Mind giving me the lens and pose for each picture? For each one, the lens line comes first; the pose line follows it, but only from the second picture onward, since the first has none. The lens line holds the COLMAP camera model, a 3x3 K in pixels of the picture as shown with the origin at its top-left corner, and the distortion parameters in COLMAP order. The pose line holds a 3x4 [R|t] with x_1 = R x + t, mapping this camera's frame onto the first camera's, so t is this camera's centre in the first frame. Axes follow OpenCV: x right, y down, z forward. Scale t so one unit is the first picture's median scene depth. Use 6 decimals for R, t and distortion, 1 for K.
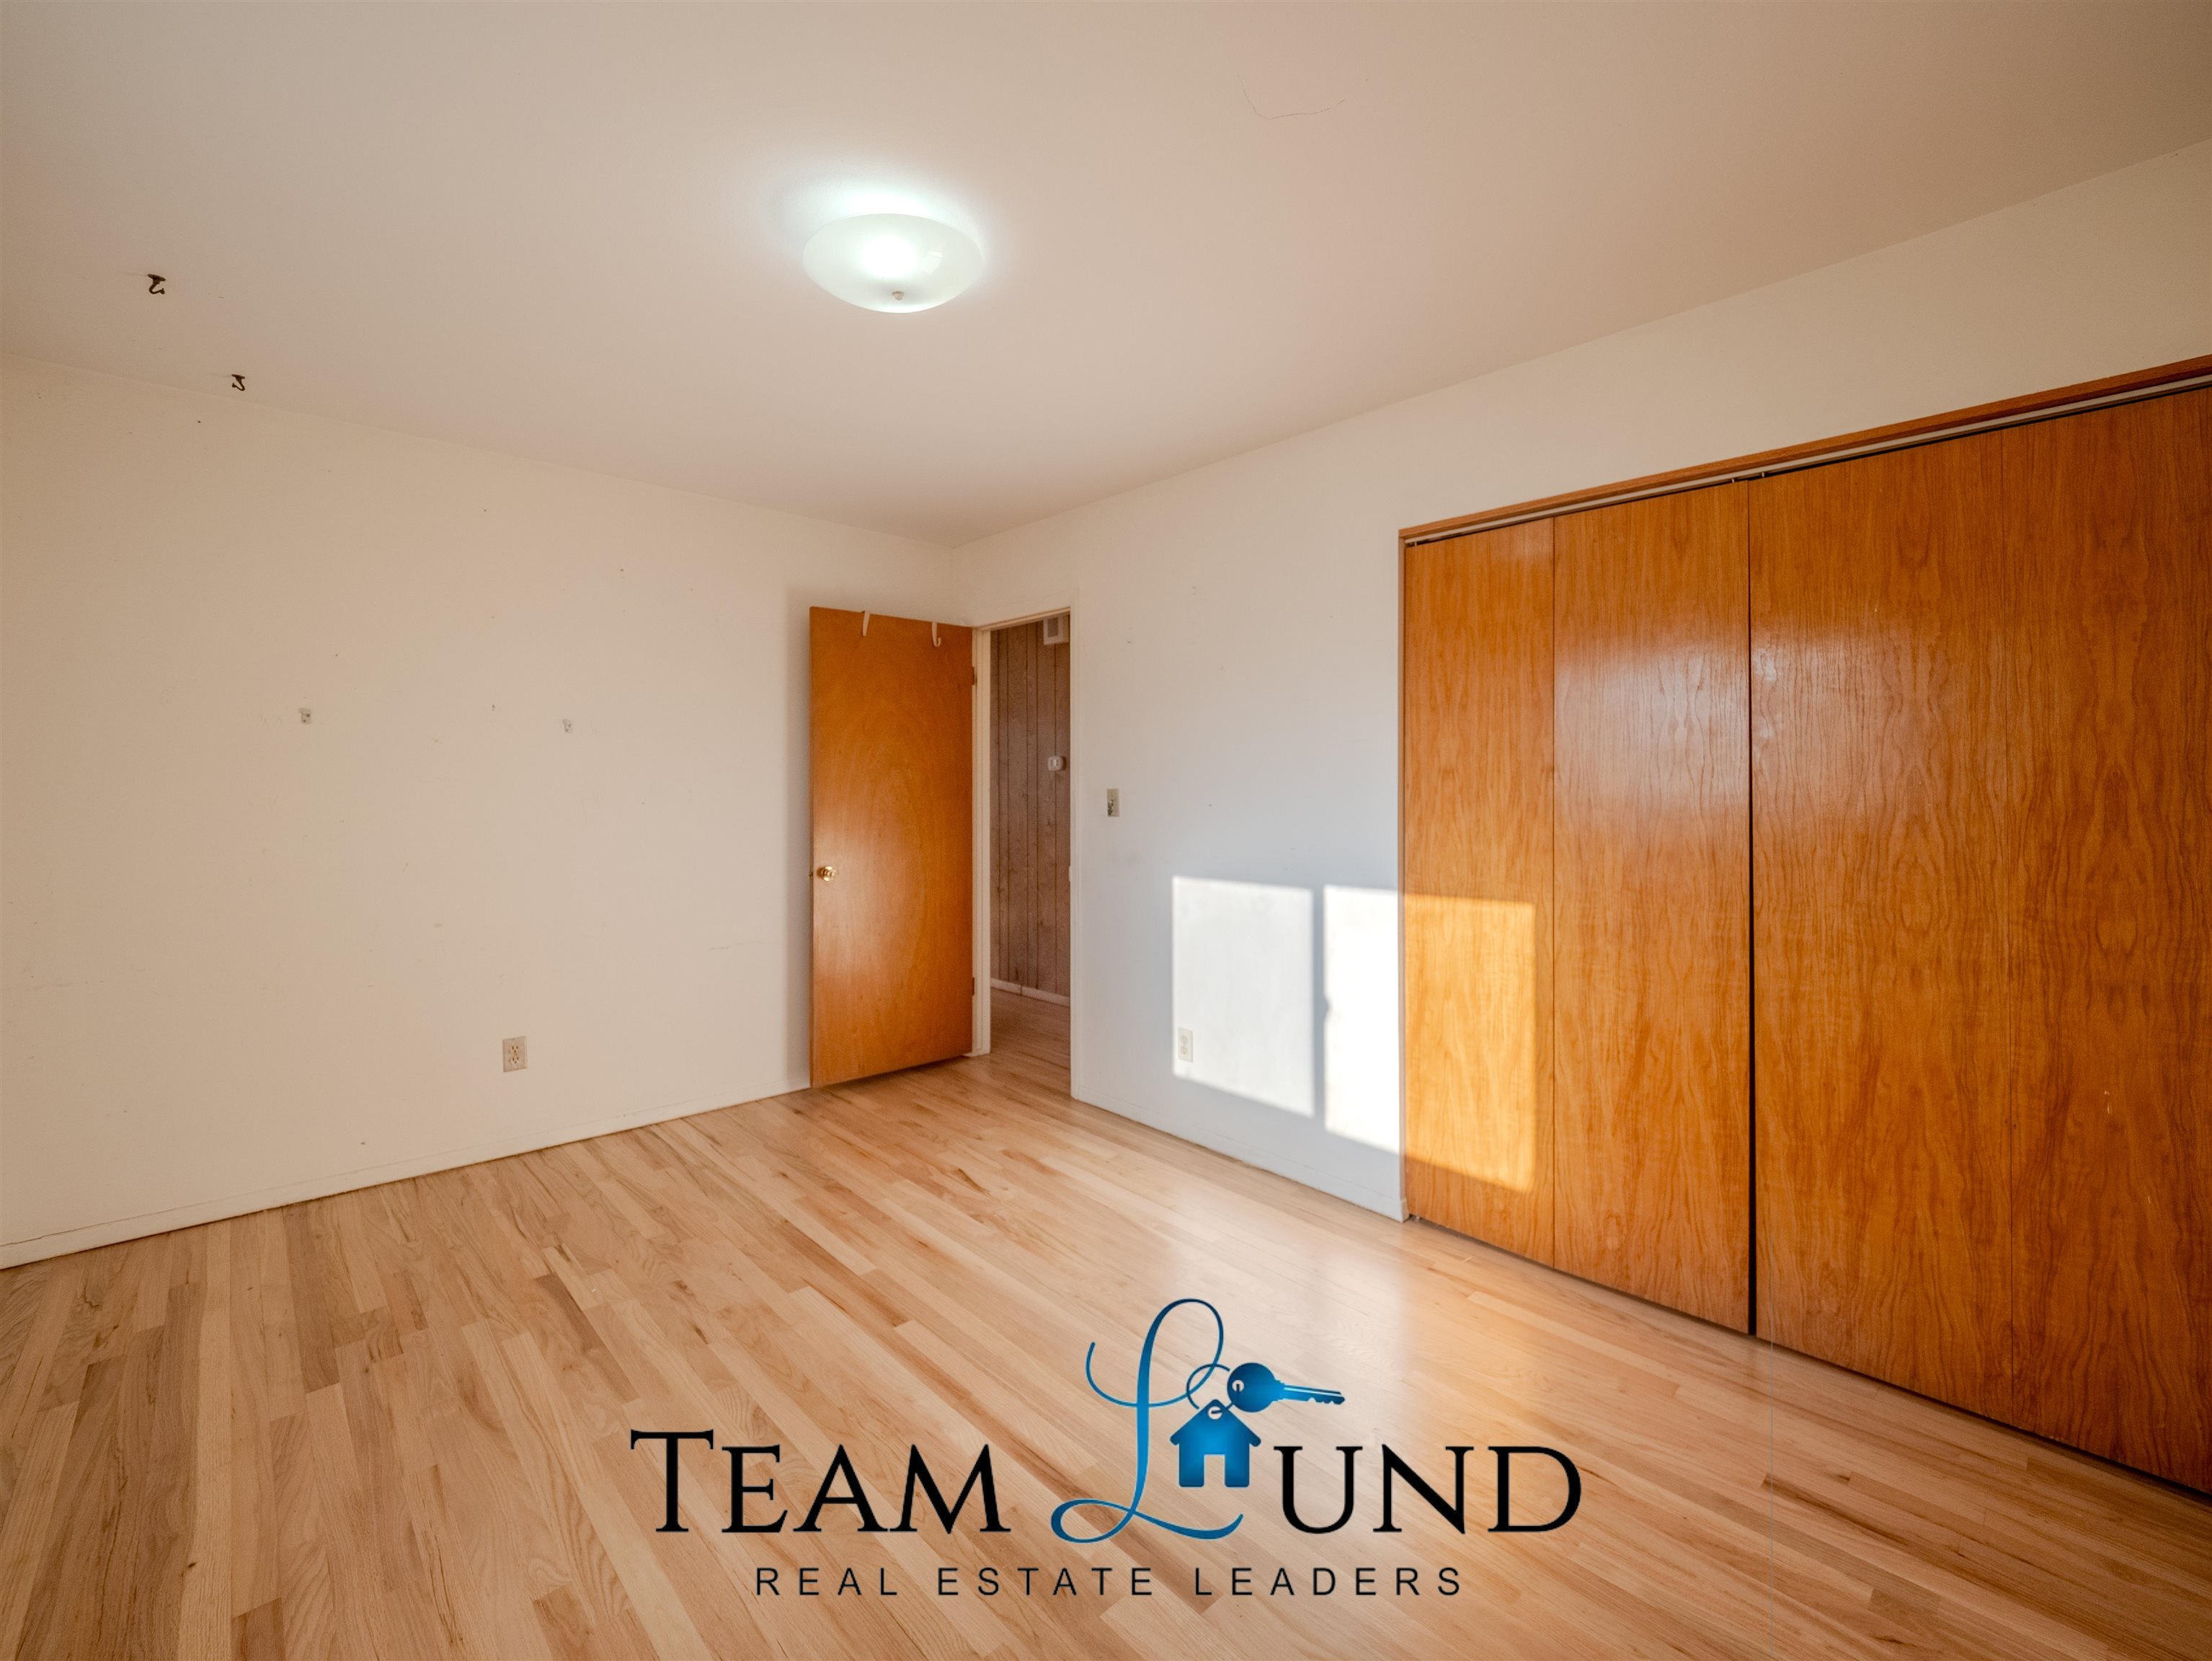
lens RADIAL K [[934.2, 0, 1108.5], [0, 934.2, 810.5], [0, 0, 1]] dist [-0.000405, -0.003958]
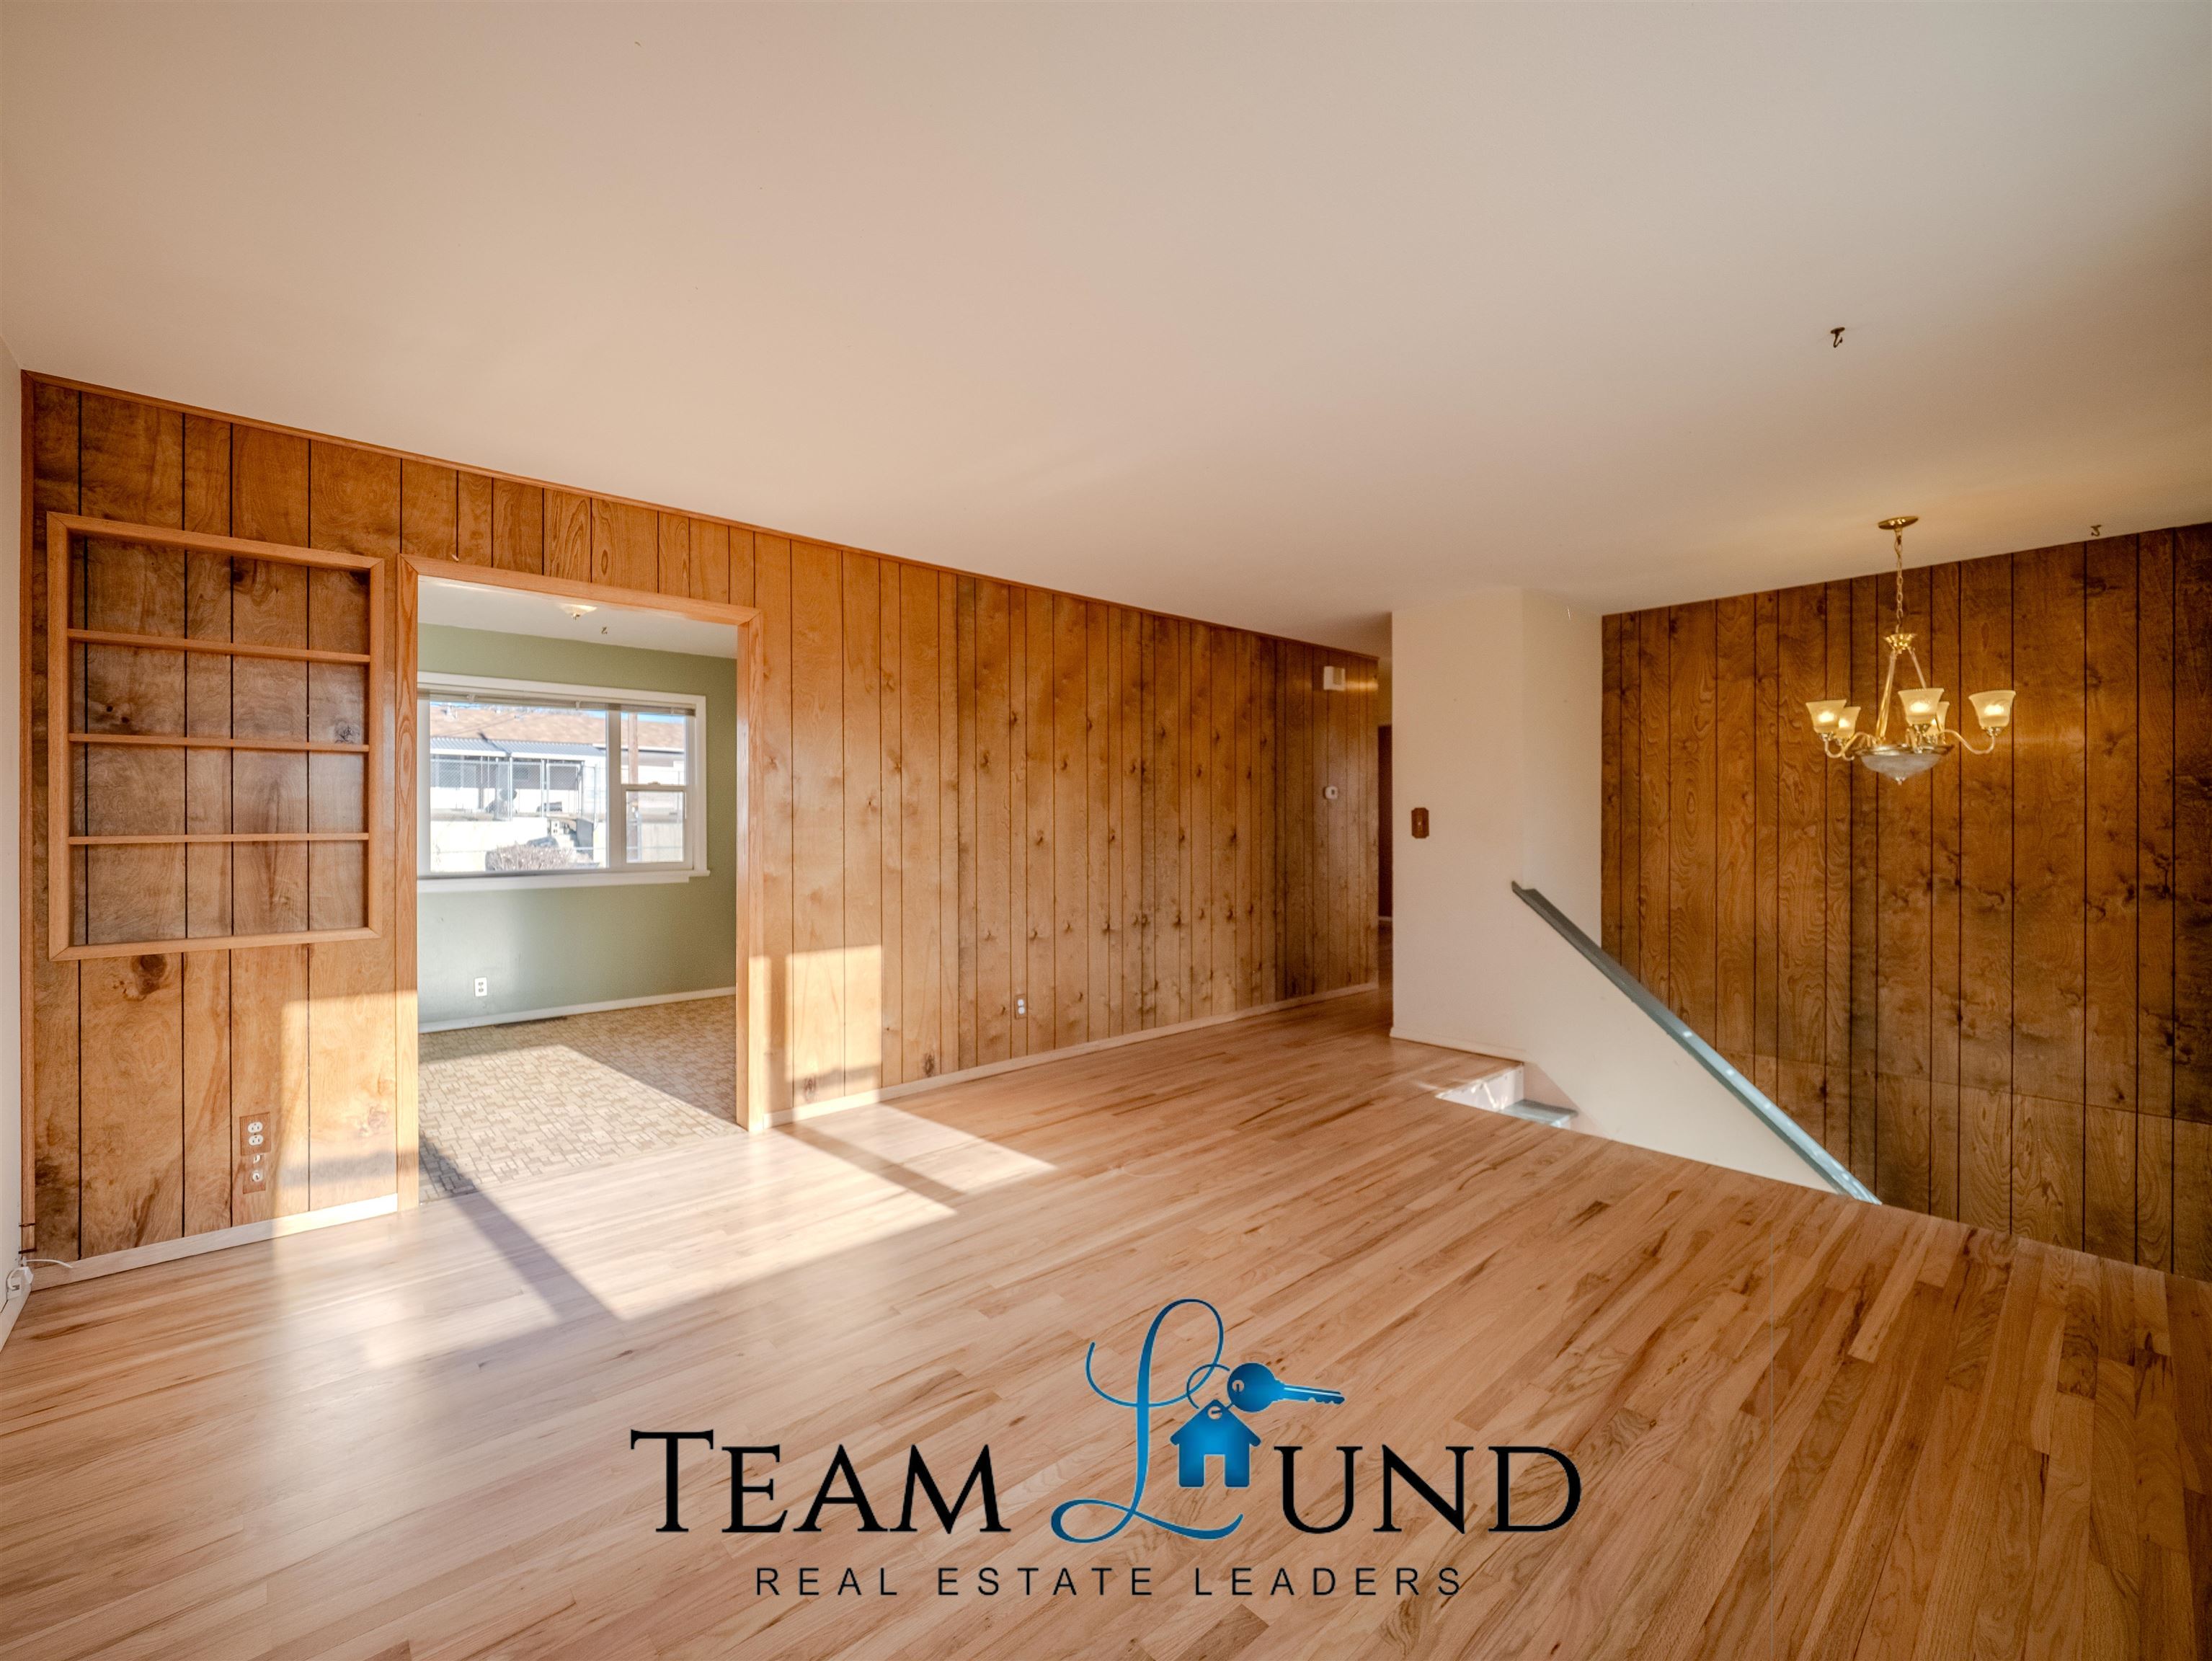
lens RADIAL K [[934.2, 0, 1124.7], [0, 934.2, 827.0], [0, 0, 1]] dist [-0.000405, -0.003958]
pose [[0.001980, -0.009091, 0.999957, -1.172761], [0.020016, 0.999759, 0.009049, -0.022386], [-0.999798, 0.019997, 0.002161, 1.199813]]
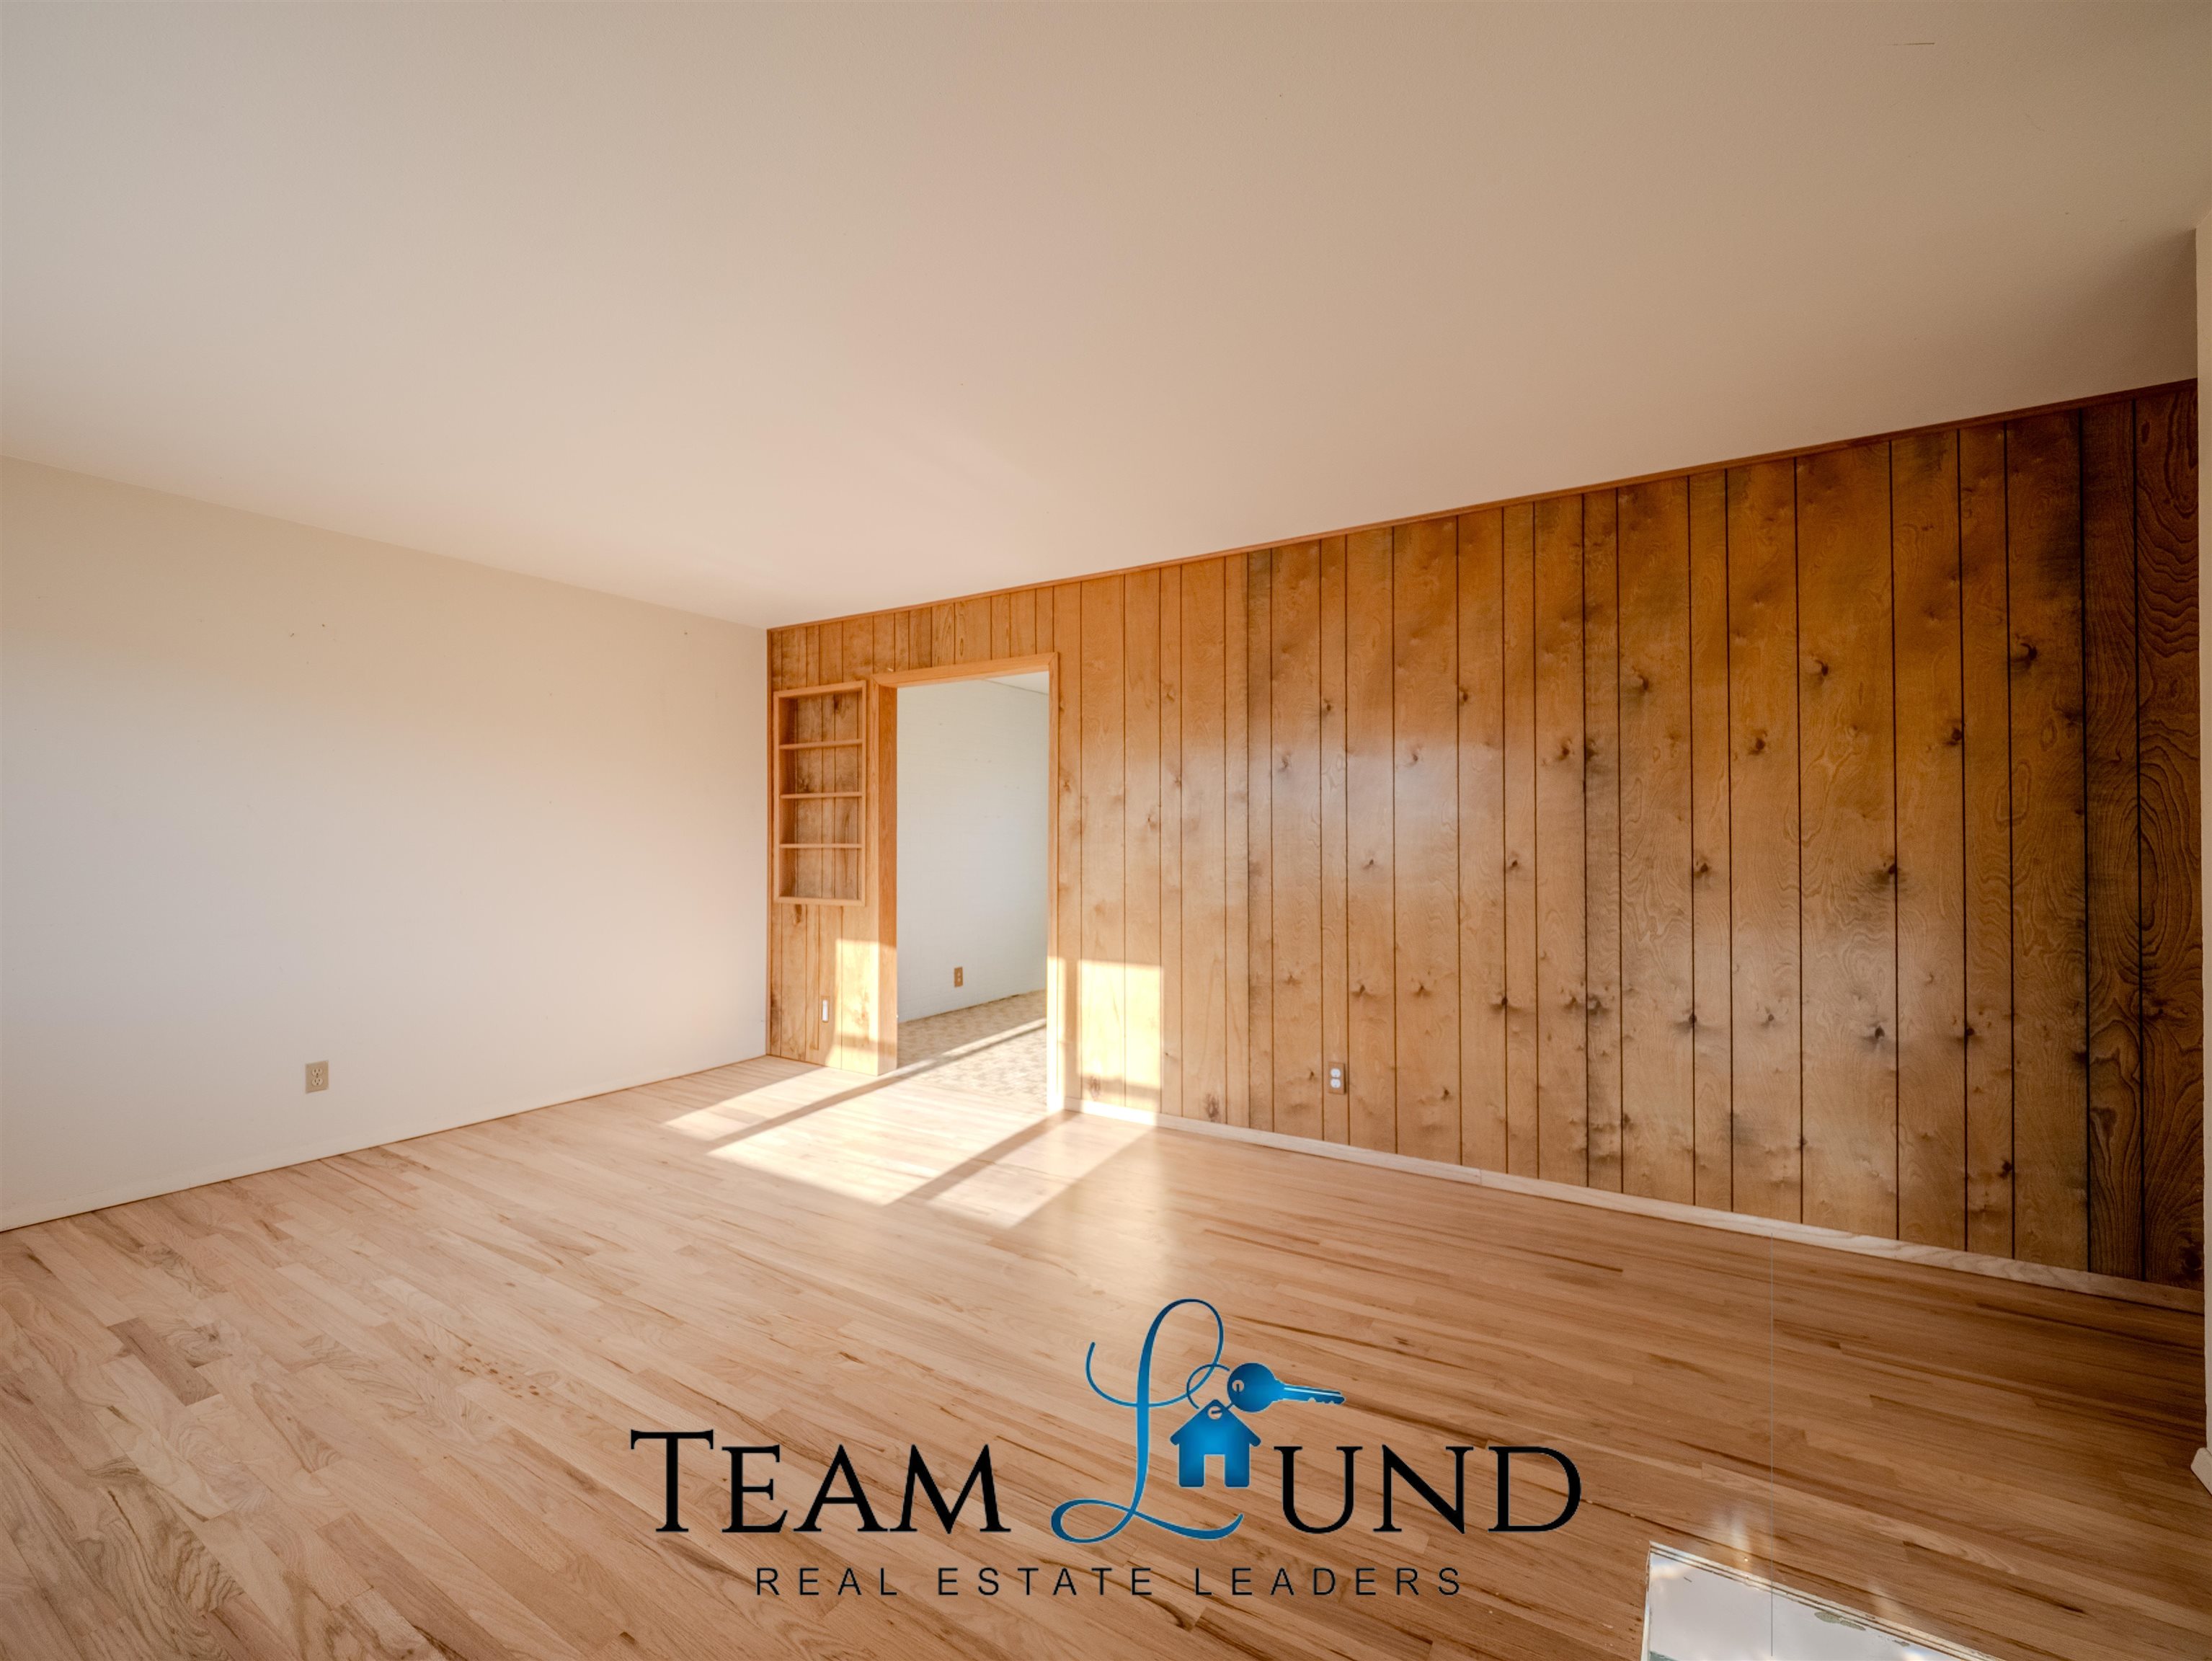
lens RADIAL K [[934.2, 0, 1098.7], [0, 934.2, 830.7], [0, 0, 1]] dist [-0.000405, -0.003958]
pose [[0.964474, 0.000796, 0.264177, -0.686647], [0.005967, 0.999675, -0.024796, -0.012368], [-0.264111, 0.025491, 0.964155, 0.732192]]
